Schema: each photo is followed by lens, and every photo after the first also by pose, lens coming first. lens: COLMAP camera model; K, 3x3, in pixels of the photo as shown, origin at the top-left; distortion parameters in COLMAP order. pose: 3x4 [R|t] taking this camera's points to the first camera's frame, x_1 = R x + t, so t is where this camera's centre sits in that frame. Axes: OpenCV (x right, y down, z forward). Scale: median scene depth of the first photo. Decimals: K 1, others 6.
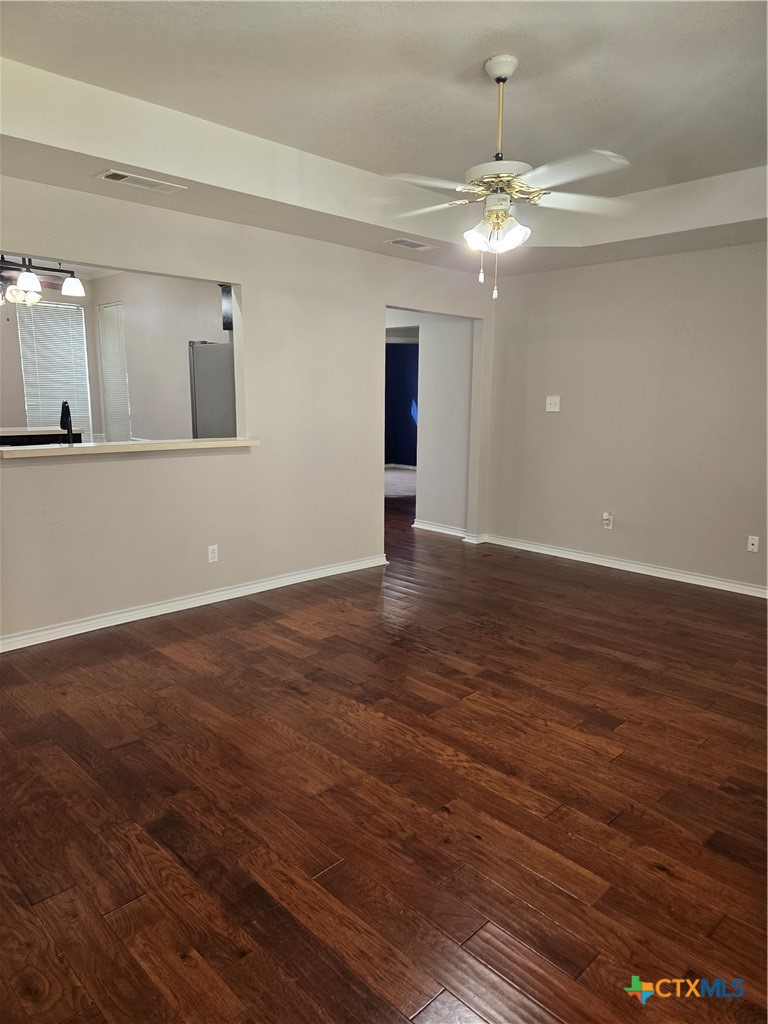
lens RADIAL K [[687.4, 0, 390.4], [0, 687.4, 513.5], [0, 0, 1]] dist [0.064785, -0.066164]
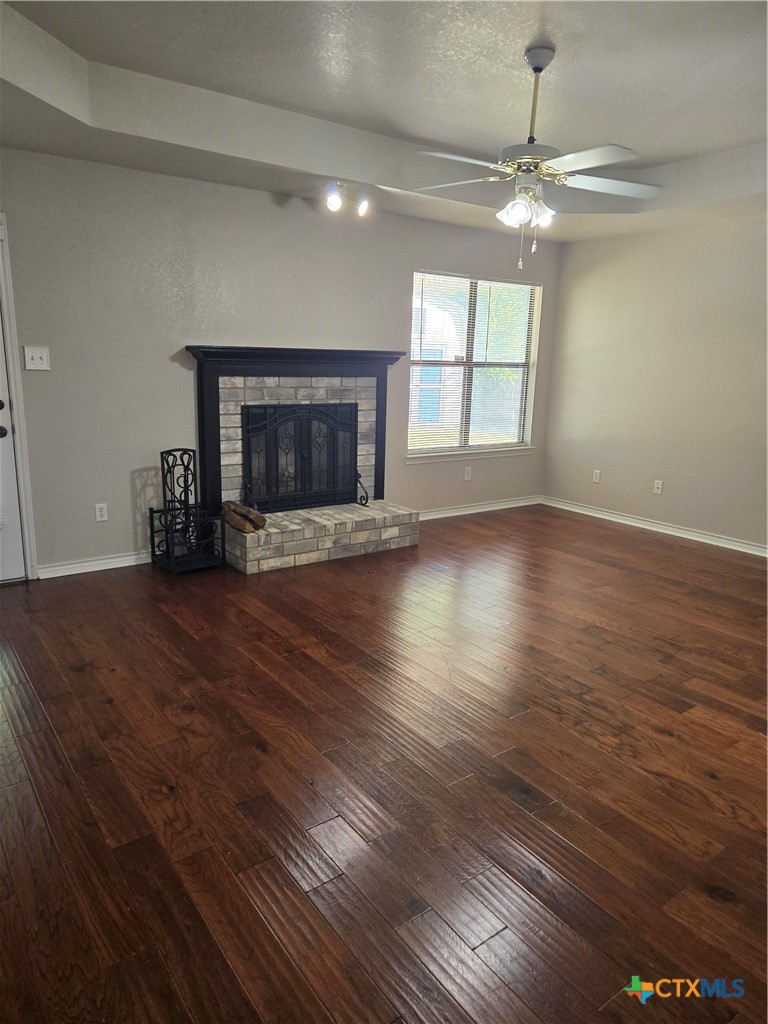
lens RADIAL K [[689.0, 0, 377.3], [0, 689.0, 513.2], [0, 0, 1]] dist [0.065738, -0.061729]
pose [[-0.986844, -0.072394, 0.144563, 0.144741], [-0.009671, 0.918979, 0.394189, -0.300883], [-0.161388, 0.387604, -0.907588, 1.704327]]
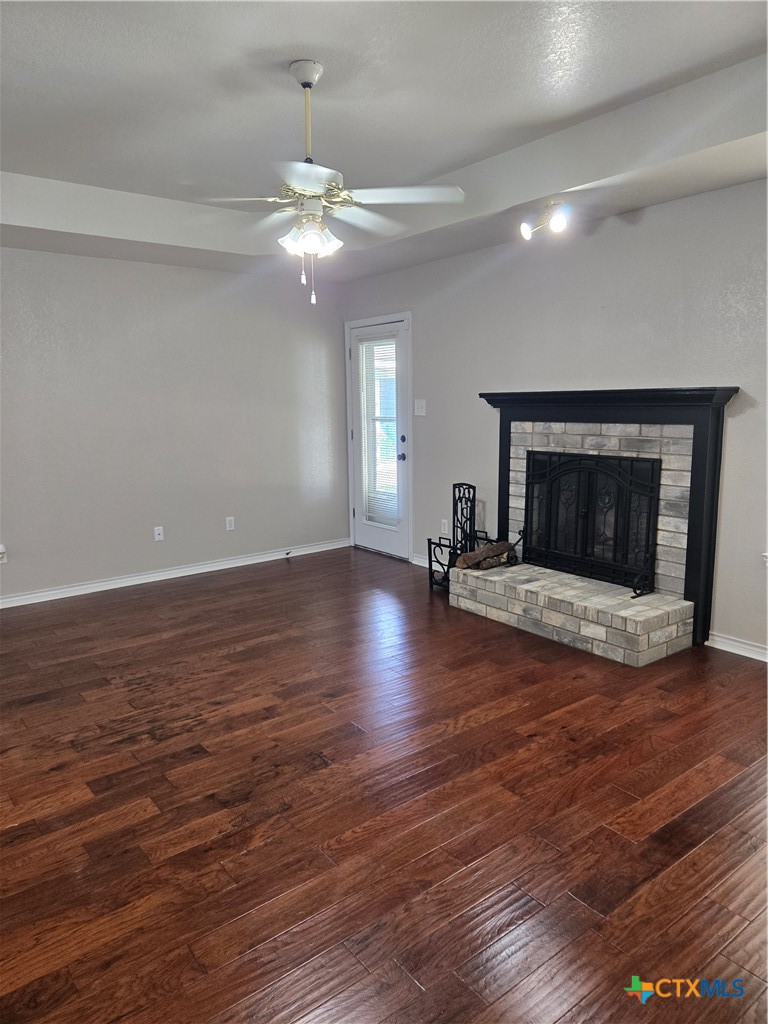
lens RADIAL K [[689.0, 0, 377.3], [0, 689.0, 513.2], [0, 0, 1]] dist [0.065738, -0.061729]
pose [[0.126350, -0.181893, 0.975167, -0.668989], [0.194477, 0.968511, 0.155454, -0.121339], [-0.972736, 0.170006, 0.157746, 0.625962]]
